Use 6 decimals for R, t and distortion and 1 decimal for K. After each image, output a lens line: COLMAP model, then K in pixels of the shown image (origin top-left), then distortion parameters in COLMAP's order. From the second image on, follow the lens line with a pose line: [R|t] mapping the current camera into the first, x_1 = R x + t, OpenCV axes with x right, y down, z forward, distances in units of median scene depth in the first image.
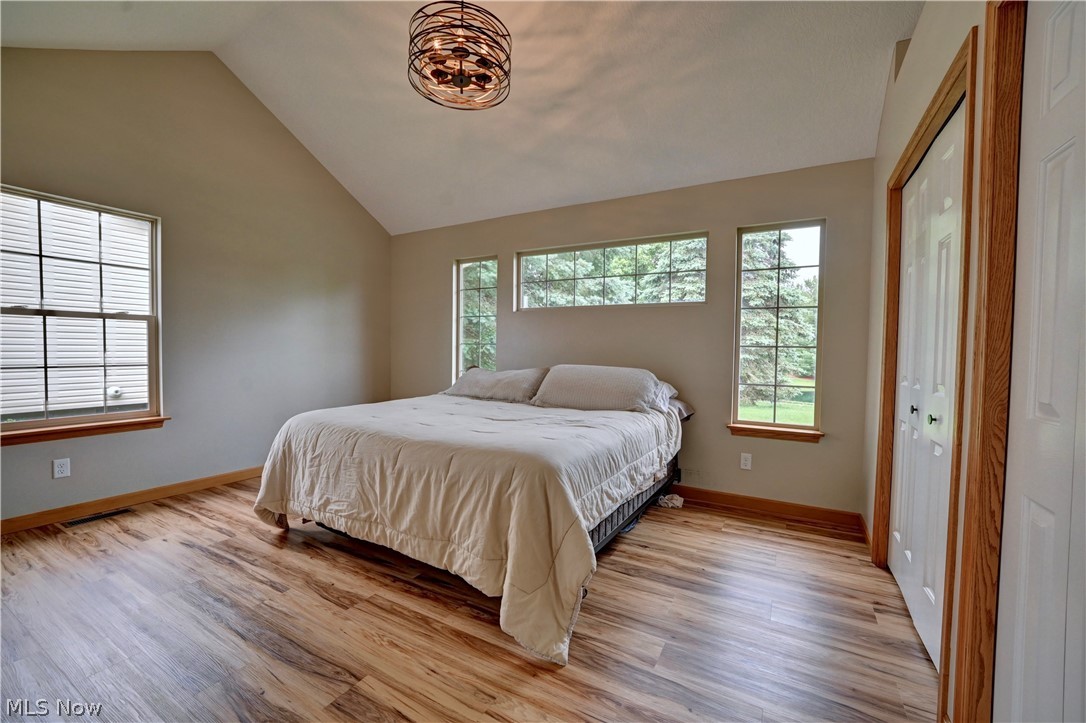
lens RADIAL K [[437.2, 0, 549.5], [0, 437.2, 364.8], [0, 0, 1]] dist [-0.022455, 0.004124]
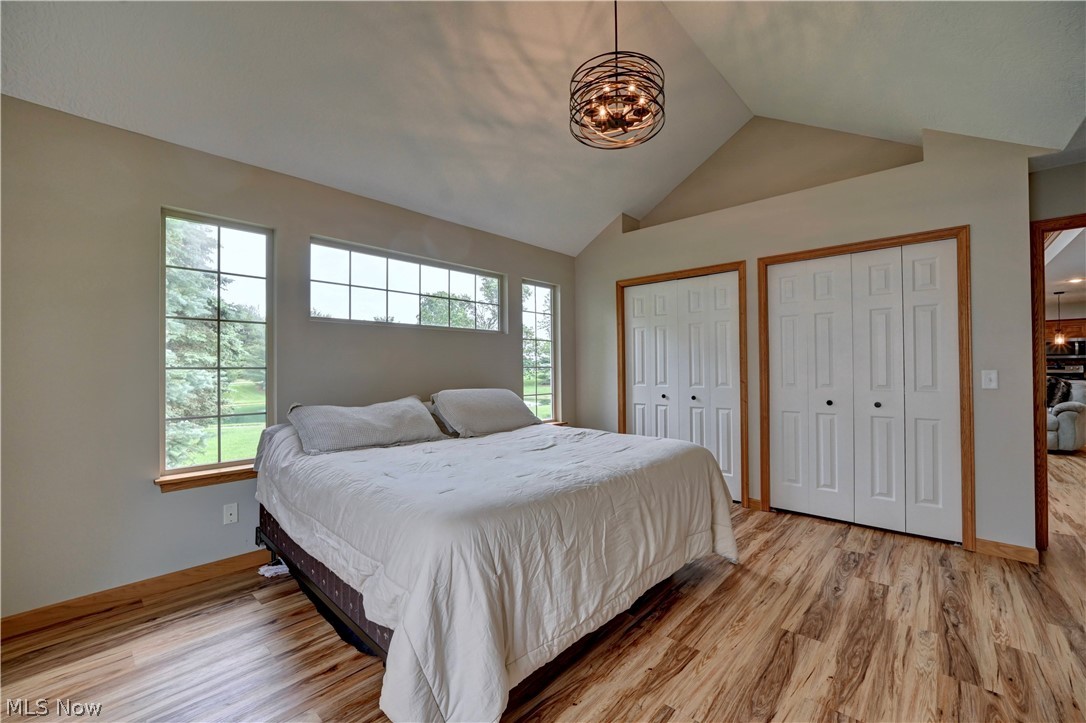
lens RADIAL K [[437.2, 0, 547.4], [0, 437.2, 362.4], [0, 0, 1]] dist [-0.022455, 0.004124]
pose [[0.236390, -0.006331, 0.971638, -1.353248], [0.047737, 0.998847, -0.005105, -0.073235], [-0.970485, 0.047590, 0.236420, 0.984458]]
